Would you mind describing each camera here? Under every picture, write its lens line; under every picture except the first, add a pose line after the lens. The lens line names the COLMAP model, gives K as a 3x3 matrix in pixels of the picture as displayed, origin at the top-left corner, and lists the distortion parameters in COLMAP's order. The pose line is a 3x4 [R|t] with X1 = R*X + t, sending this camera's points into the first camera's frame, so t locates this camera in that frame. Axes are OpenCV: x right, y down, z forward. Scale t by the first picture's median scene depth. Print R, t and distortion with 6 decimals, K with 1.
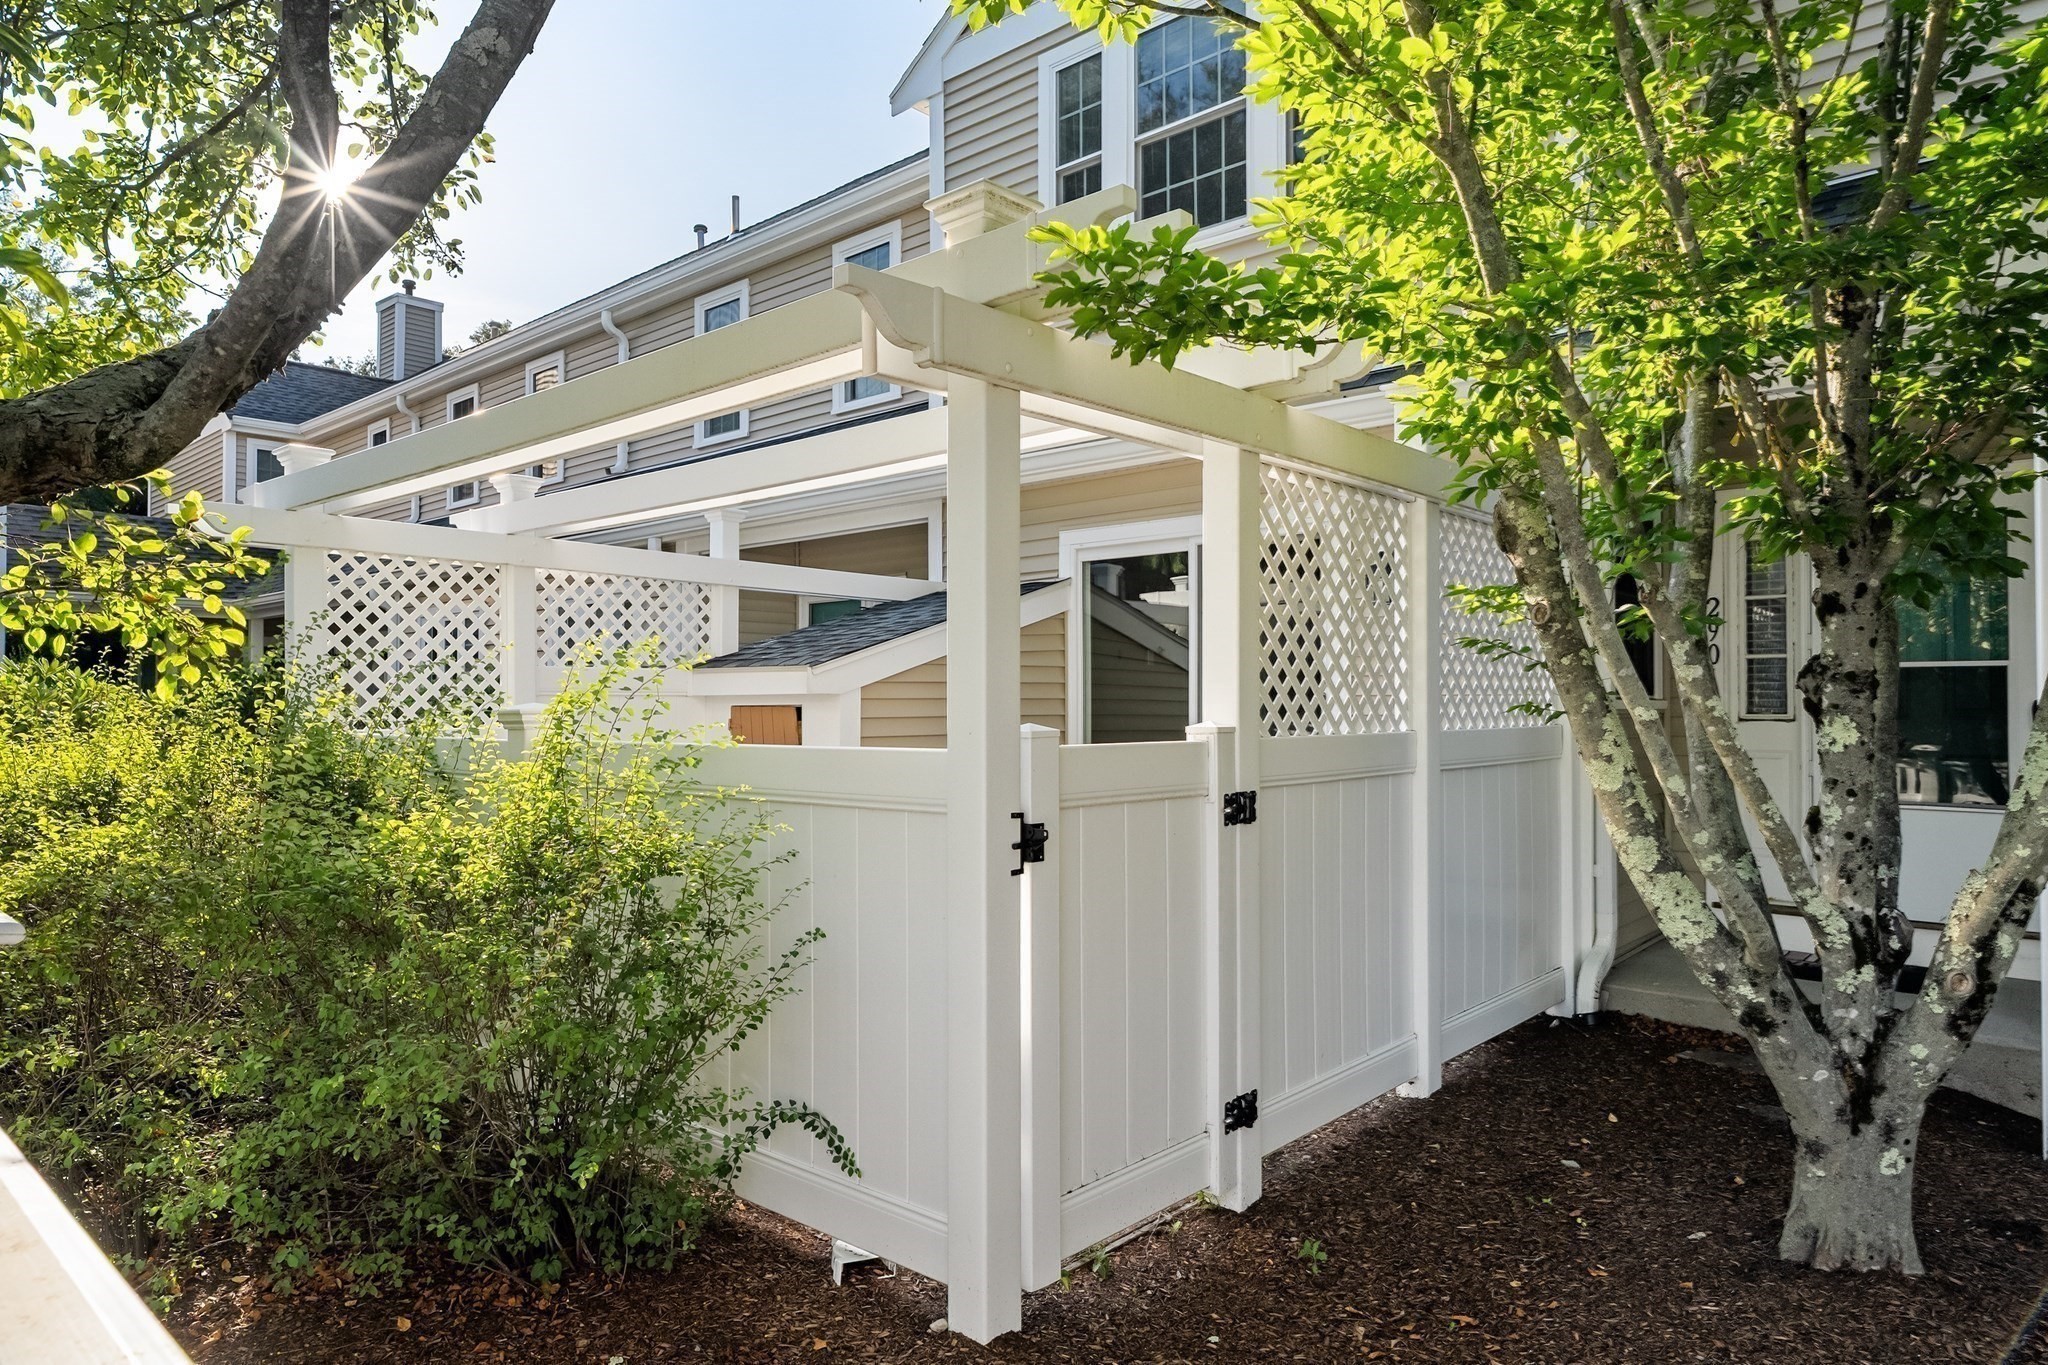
lens RADIAL K [[1267.0, 0, 1018.0], [0, 1267.0, 691.8], [0, 0, 1]] dist [-0.012748, -0.001329]
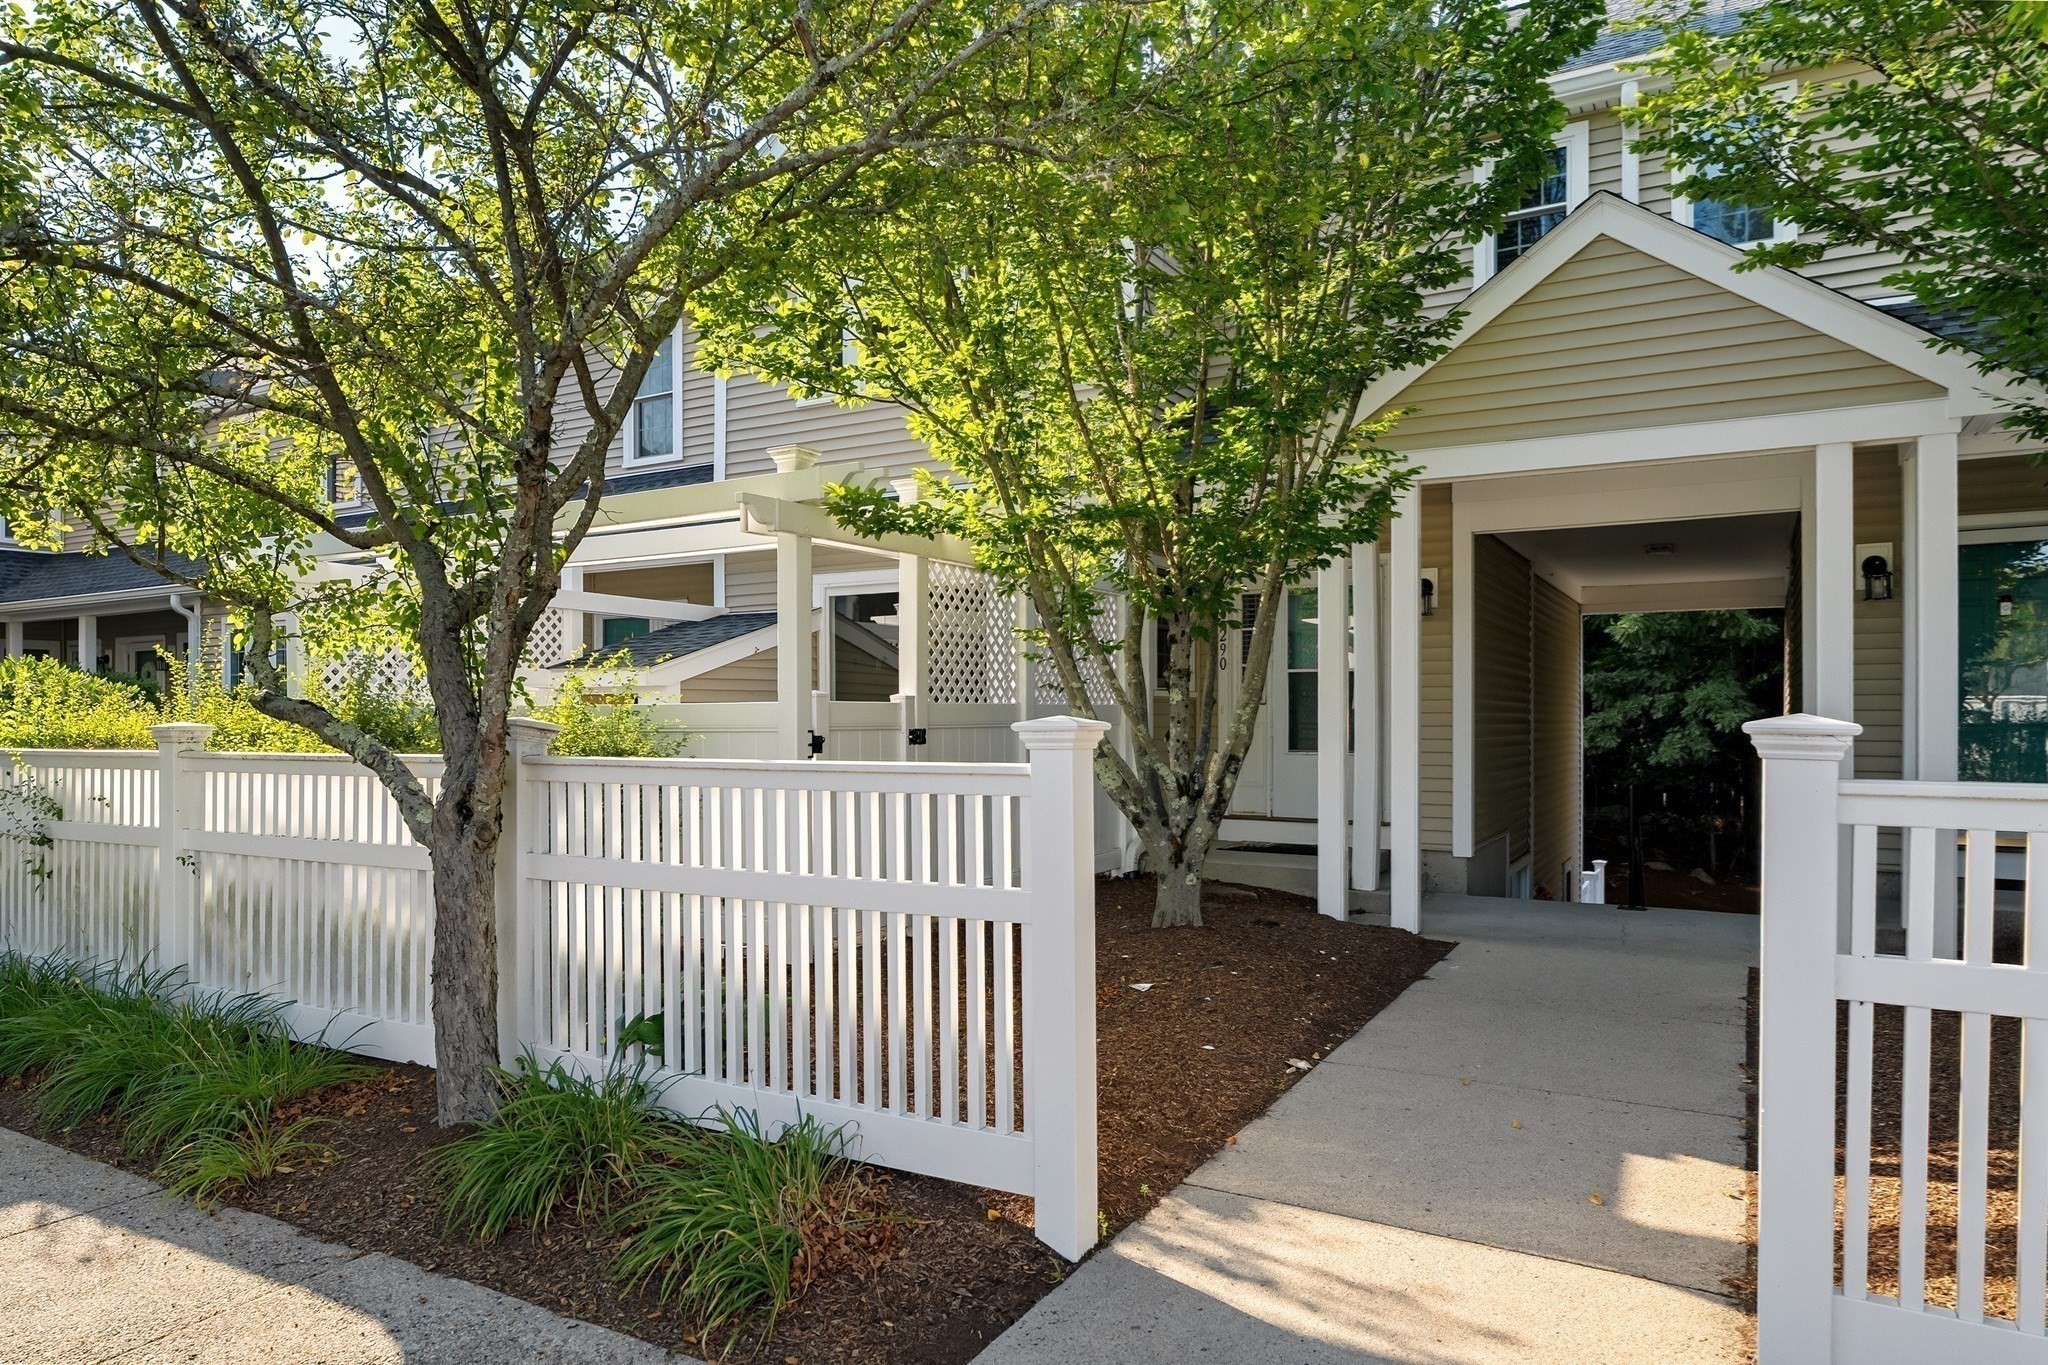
lens RADIAL K [[1267.0, 0, 1024.1], [0, 1267.0, 698.2], [0, 0, 1]] dist [-0.012748, -0.001329]
pose [[0.977158, 0.001424, 0.212509, -0.046075], [-0.000837, 0.999996, -0.002852, 0.019977], [-0.212512, 0.002609, 0.977155, -0.537451]]
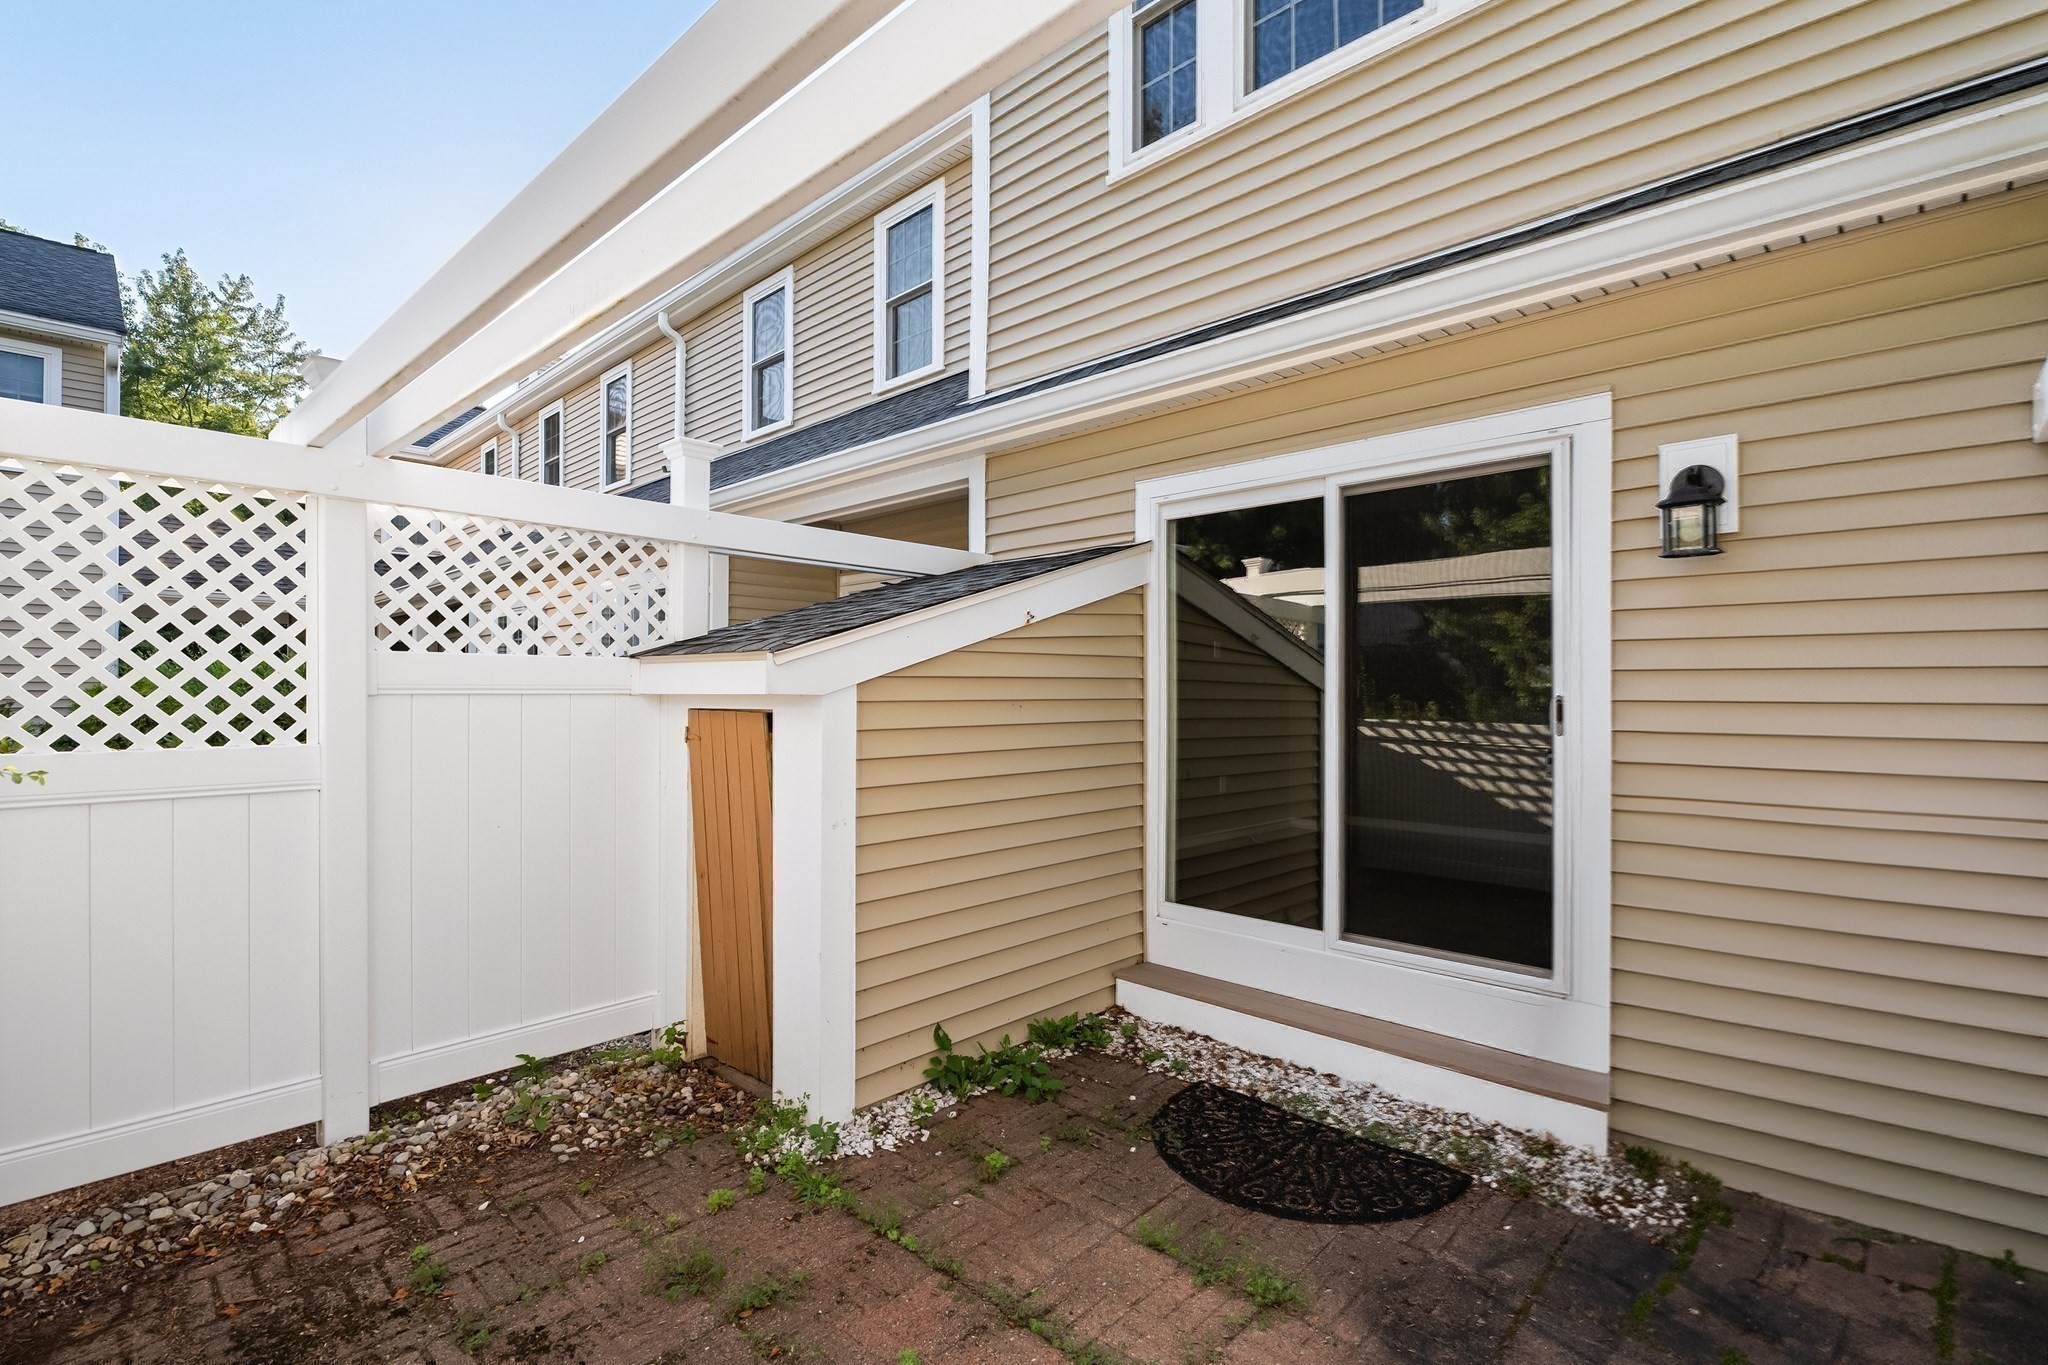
lens RADIAL K [[926.8, 0, 1033.3], [0, 926.8, 688.1], [0, 0, 1]] dist [-0.007760, 0.002775]
pose [[0.999834, 0.002430, -0.018037, -0.023915], [-0.002329, 0.999982, 0.005570, -0.004647], [0.018051, -0.005527, 0.999822, 0.530458]]
